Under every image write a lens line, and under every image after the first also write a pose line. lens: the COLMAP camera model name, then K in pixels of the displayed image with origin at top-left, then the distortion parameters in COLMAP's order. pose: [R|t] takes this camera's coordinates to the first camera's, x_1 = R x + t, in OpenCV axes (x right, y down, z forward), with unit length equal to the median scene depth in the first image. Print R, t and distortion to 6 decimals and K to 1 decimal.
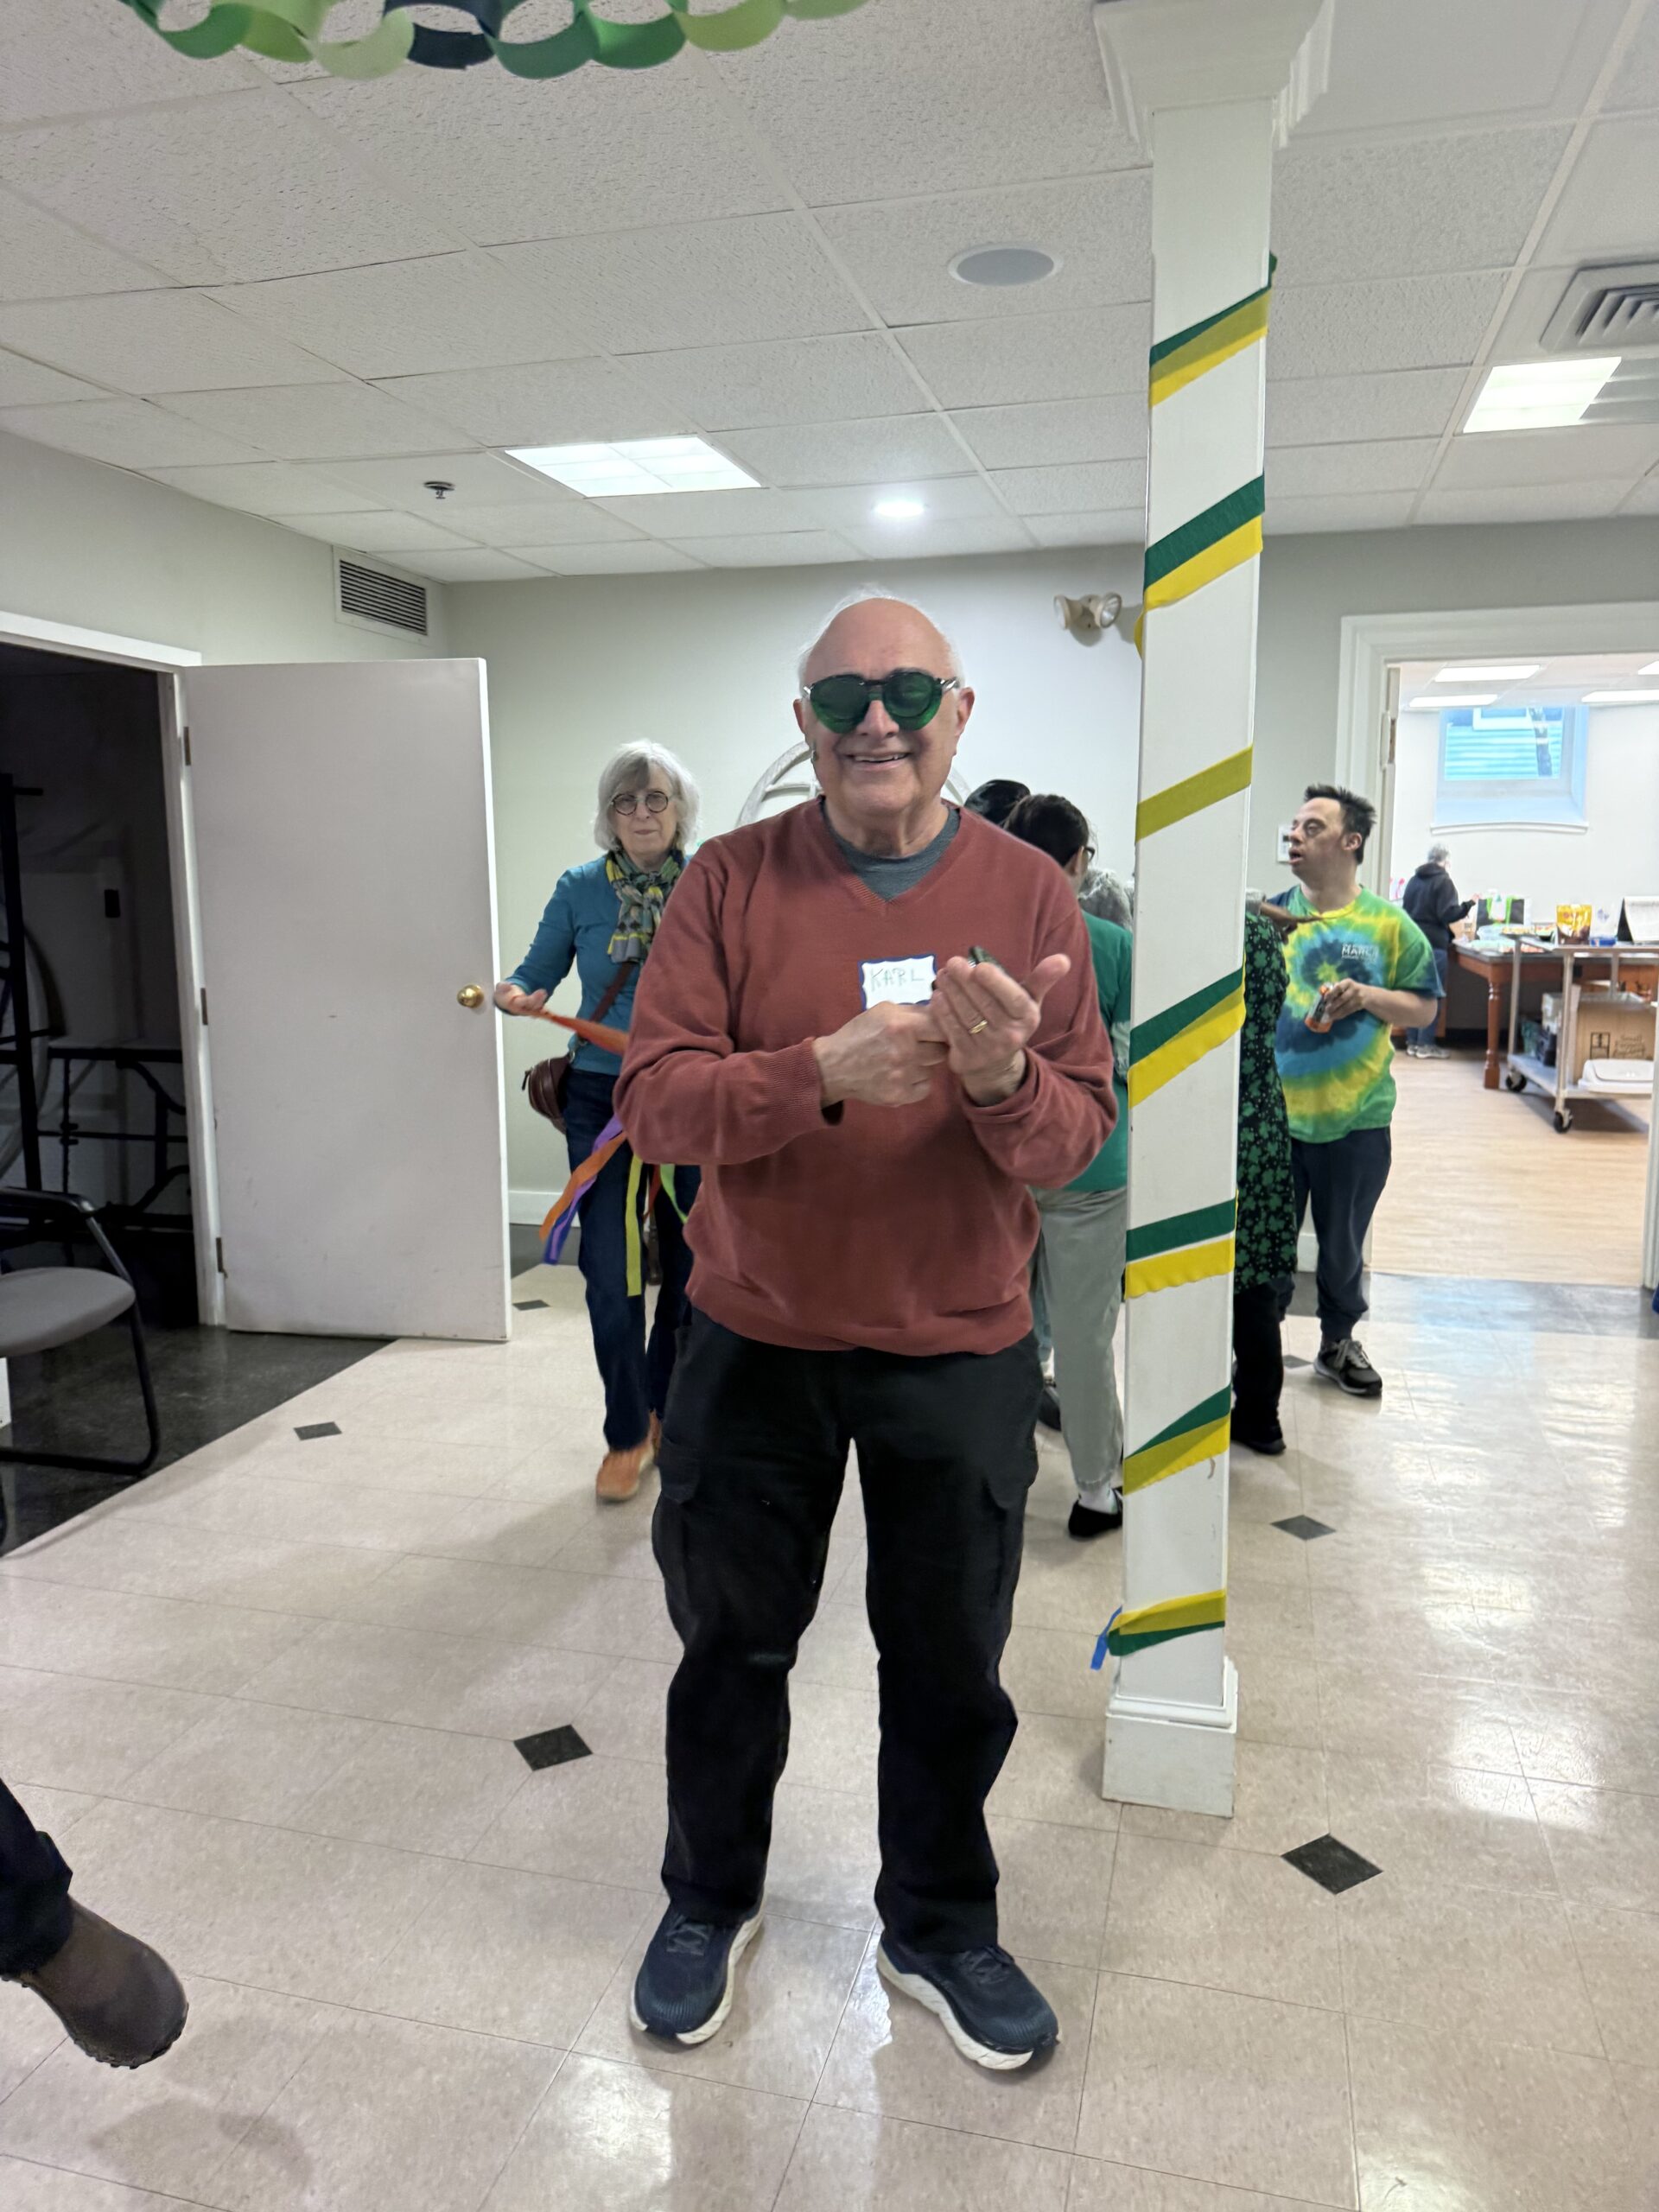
lens RADIAL K [[1571.0, 0, 830.5], [0, 1571.0, 1102.1], [0, 0, 1]] dist [-0.001963, -0.001483]
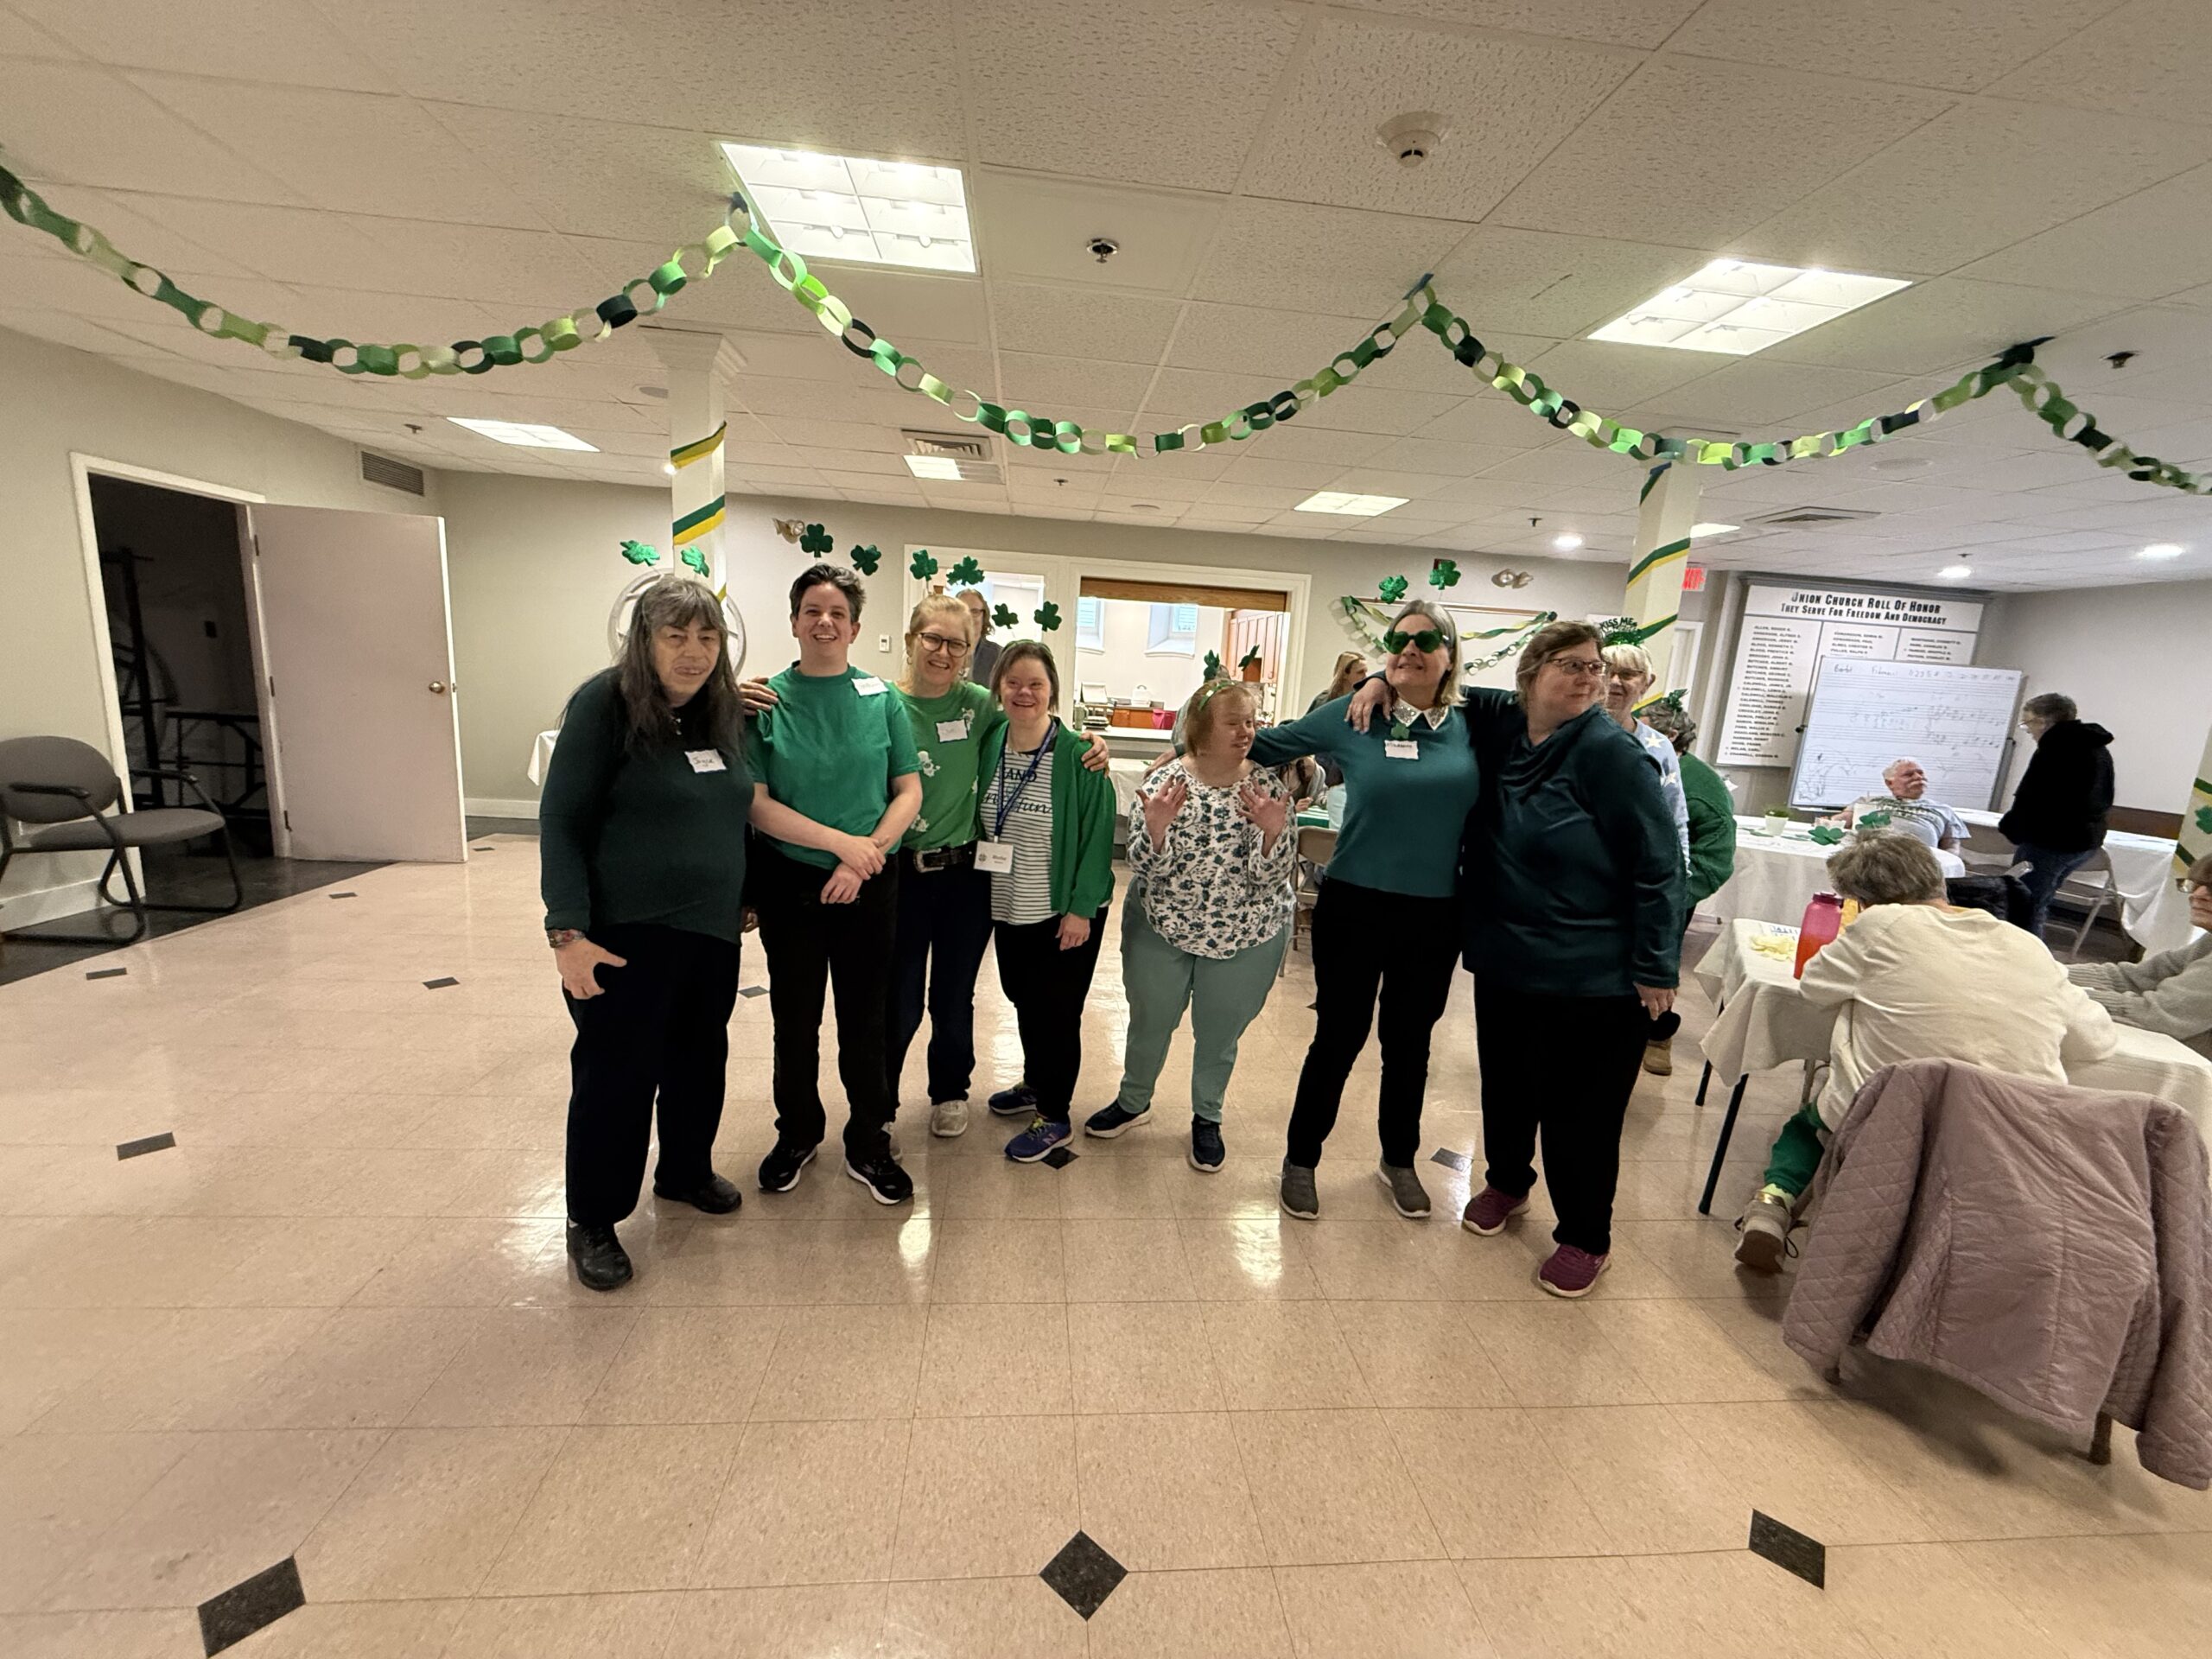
lens RADIAL K [[887.7, 0, 1105.5], [0, 887.7, 835.7], [0, 0, 1]] dist [0.000276, -0.000173]
pose [[0.939387, 0.000892, 0.342858, 0.151232], [-0.016337, 0.998977, 0.042163, 0.049322], [-0.342470, -0.045208, 0.938441, -0.301832]]
